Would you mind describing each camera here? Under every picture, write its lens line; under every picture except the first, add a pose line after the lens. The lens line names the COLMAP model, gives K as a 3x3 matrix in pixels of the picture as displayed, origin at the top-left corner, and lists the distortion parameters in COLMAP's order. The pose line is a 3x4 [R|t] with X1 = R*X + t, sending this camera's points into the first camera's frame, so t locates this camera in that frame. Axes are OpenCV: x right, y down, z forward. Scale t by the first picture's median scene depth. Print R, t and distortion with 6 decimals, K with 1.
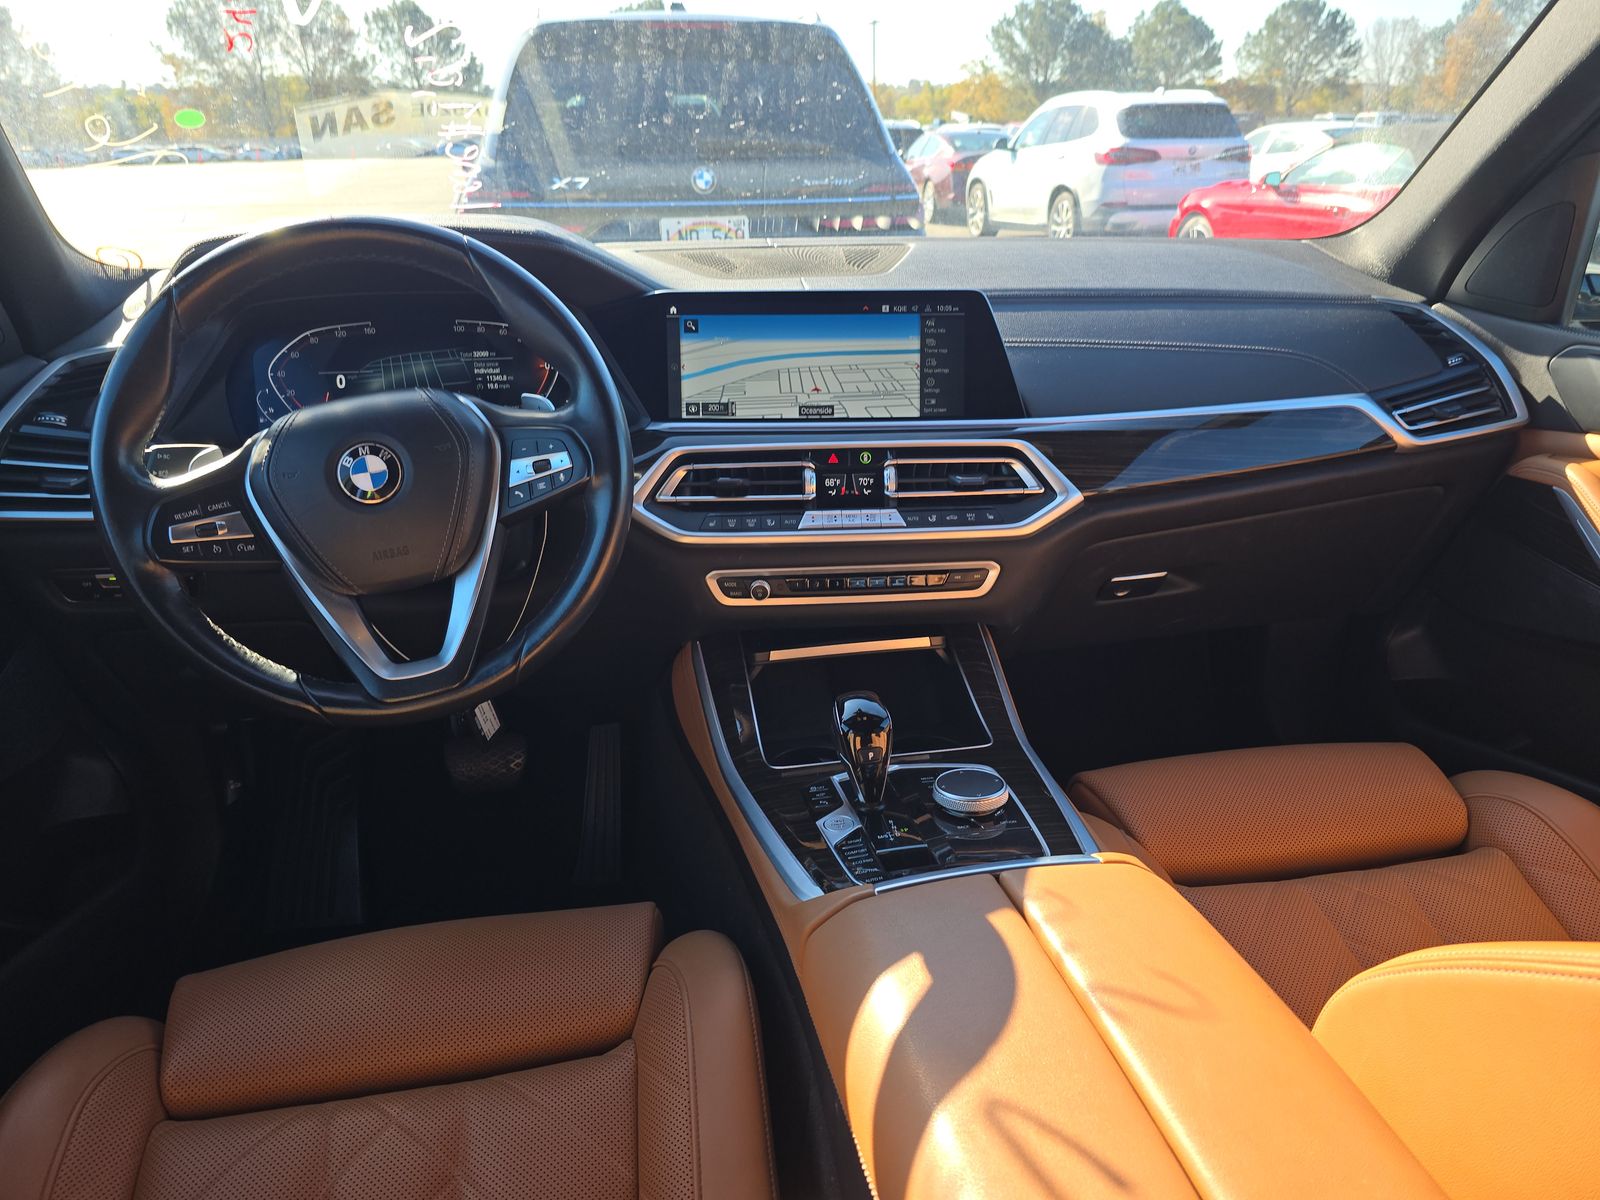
lens RADIAL K [[1094.1, 0, 800.0], [0, 1094.1, 600.0], [0, 0, 1]] dist [0.081063, -0.116228]
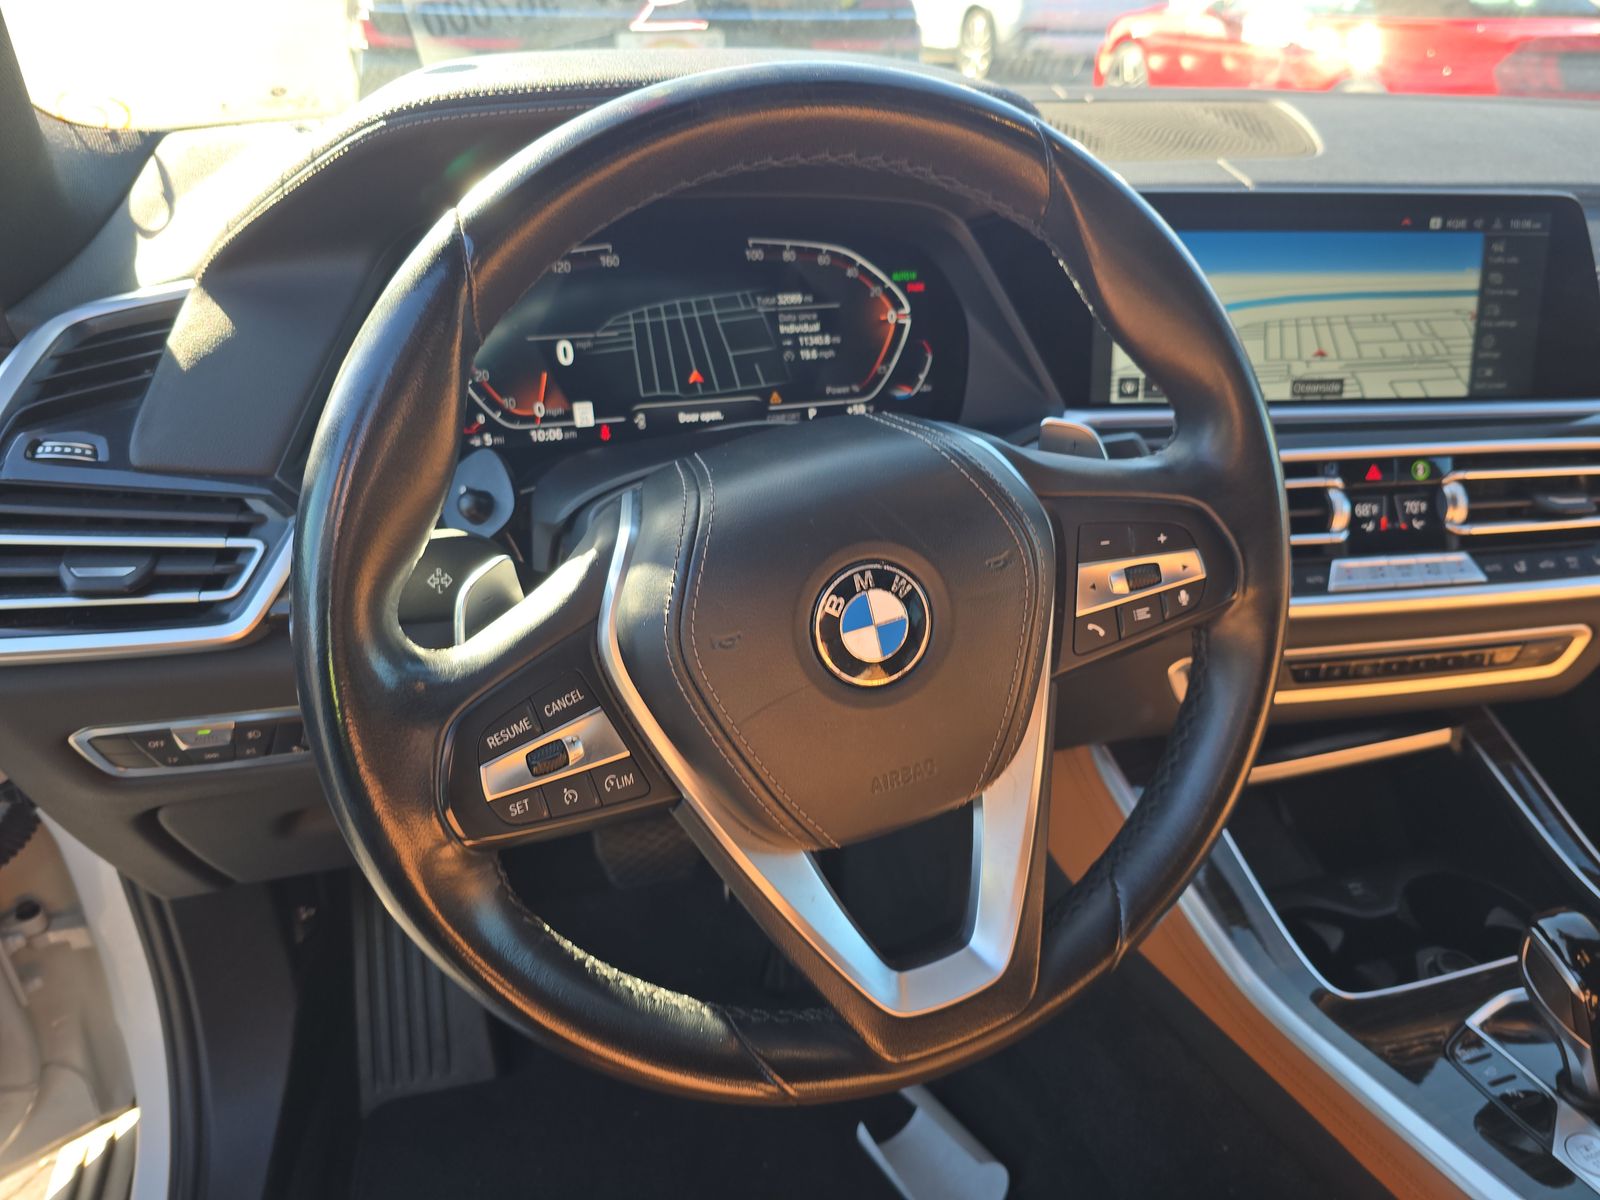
lens RADIAL K [[1094.1, 0, 800.0], [0, 1094.1, 600.0], [0, 0, 1]] dist [0.081063, -0.116228]
pose [[0.991701, -0.032434, 0.124411, -0.369289], [0.014531, 0.989732, 0.142198, -0.149863], [-0.127745, -0.139210, 0.981989, 0.405090]]
